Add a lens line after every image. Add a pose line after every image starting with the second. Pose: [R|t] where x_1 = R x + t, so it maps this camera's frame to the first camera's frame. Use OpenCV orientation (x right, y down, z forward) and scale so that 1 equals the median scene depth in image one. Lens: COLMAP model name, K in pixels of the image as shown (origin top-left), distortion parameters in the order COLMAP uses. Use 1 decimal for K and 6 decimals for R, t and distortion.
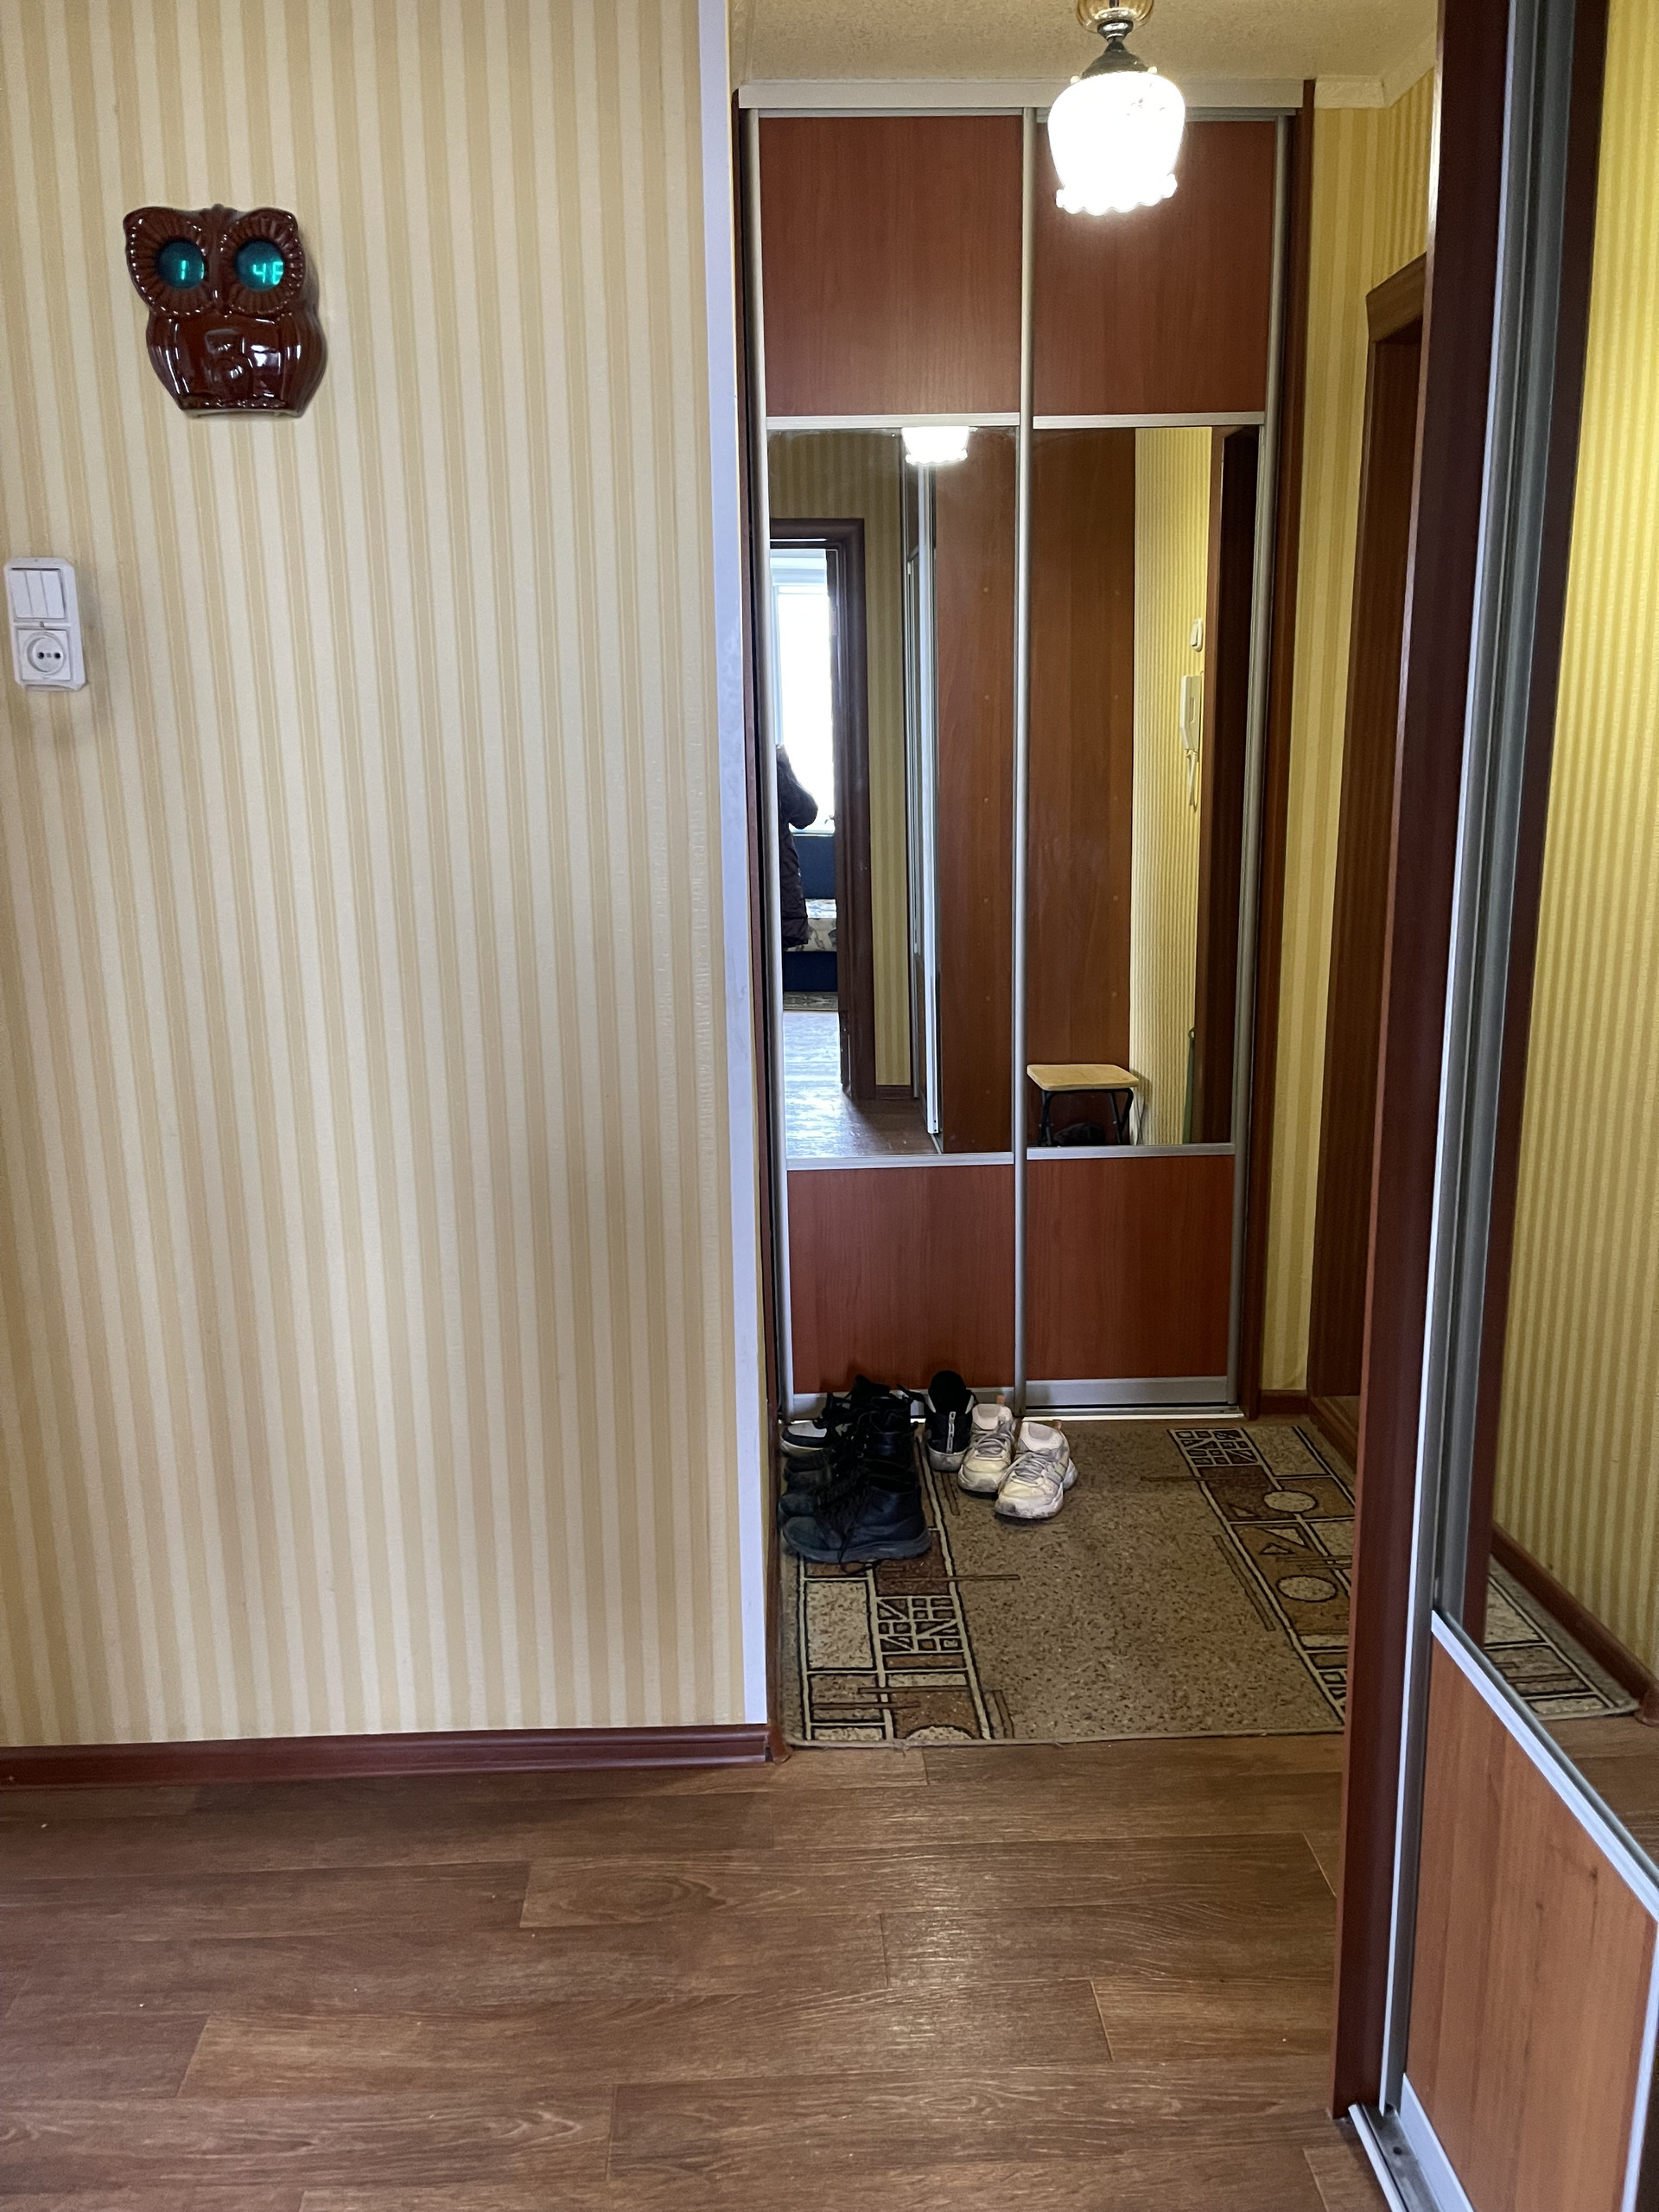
lens RADIAL K [[1700.8, 0, 799.1], [0, 1700.8, 1112.1], [0, 0, 1]] dist [0.010864, 0.002843]
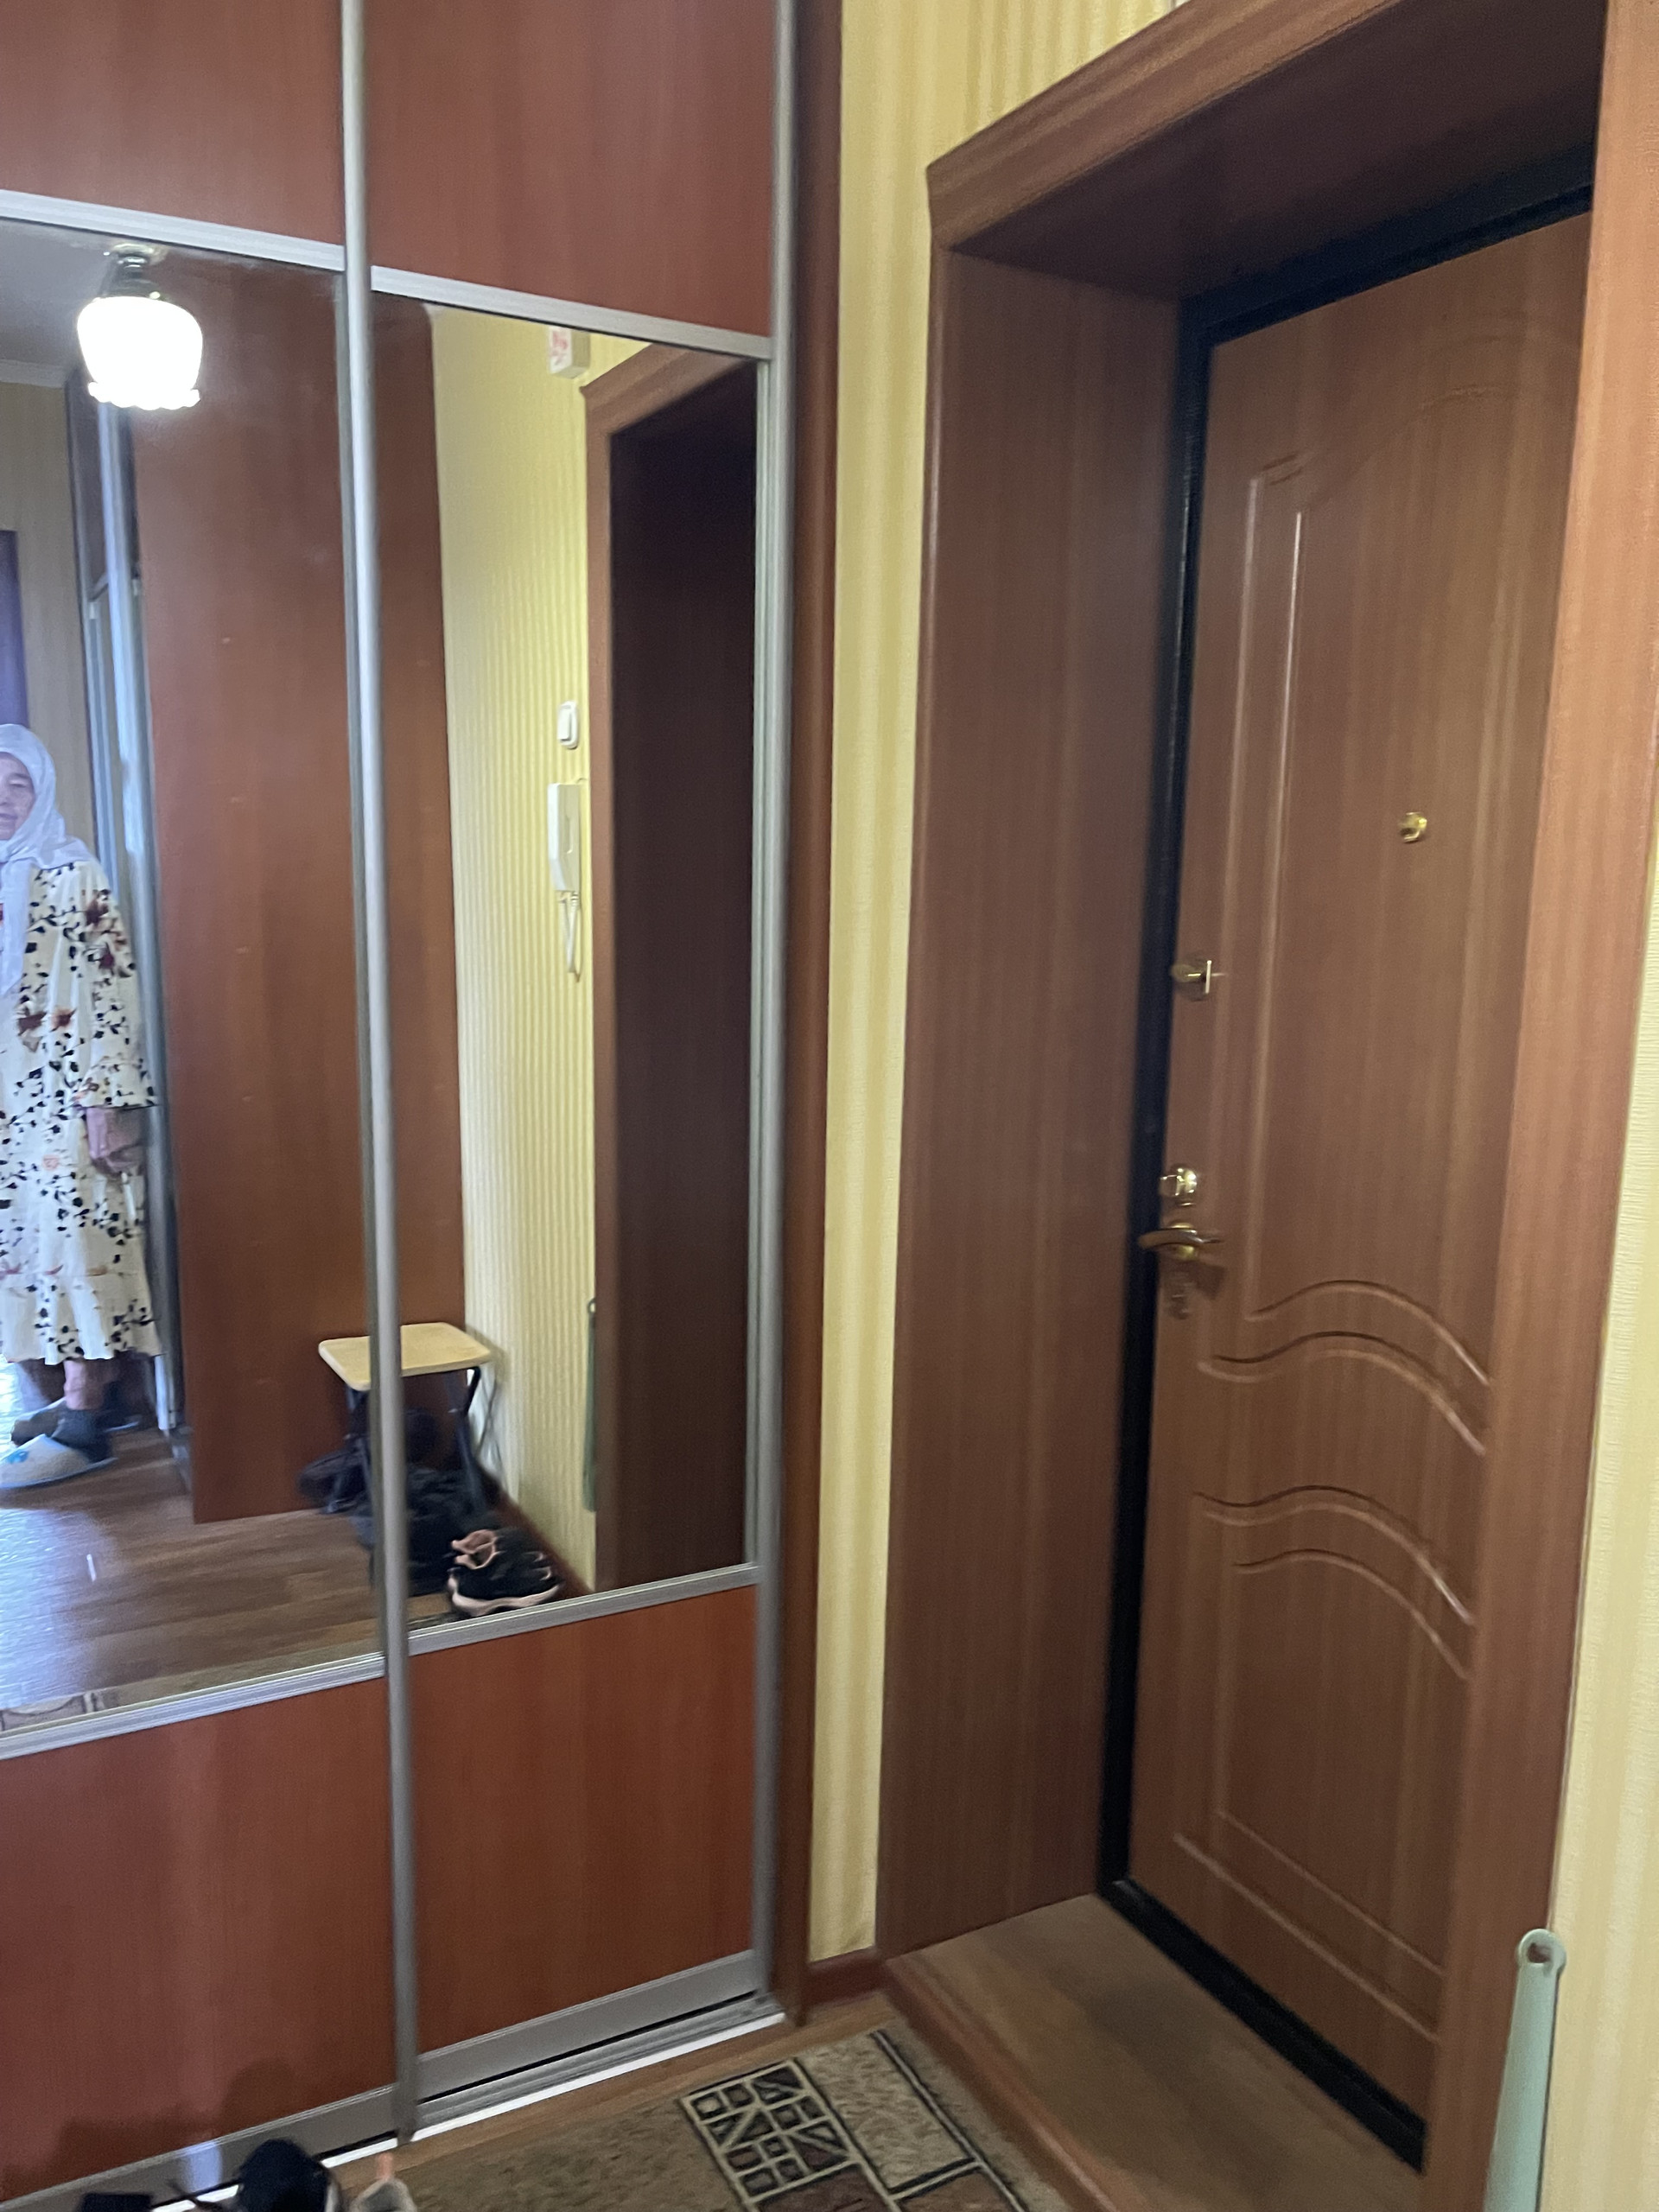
lens RADIAL K [[1700.8, 0, 799.1], [0, 1700.8, 1112.1], [0, 0, 1]] dist [0.010864, 0.002843]
pose [[0.897944, -0.042202, 0.438082, 0.016773], [0.067129, 0.996878, -0.041562, -0.112394], [-0.434960, 0.066729, 0.897974, 0.440331]]
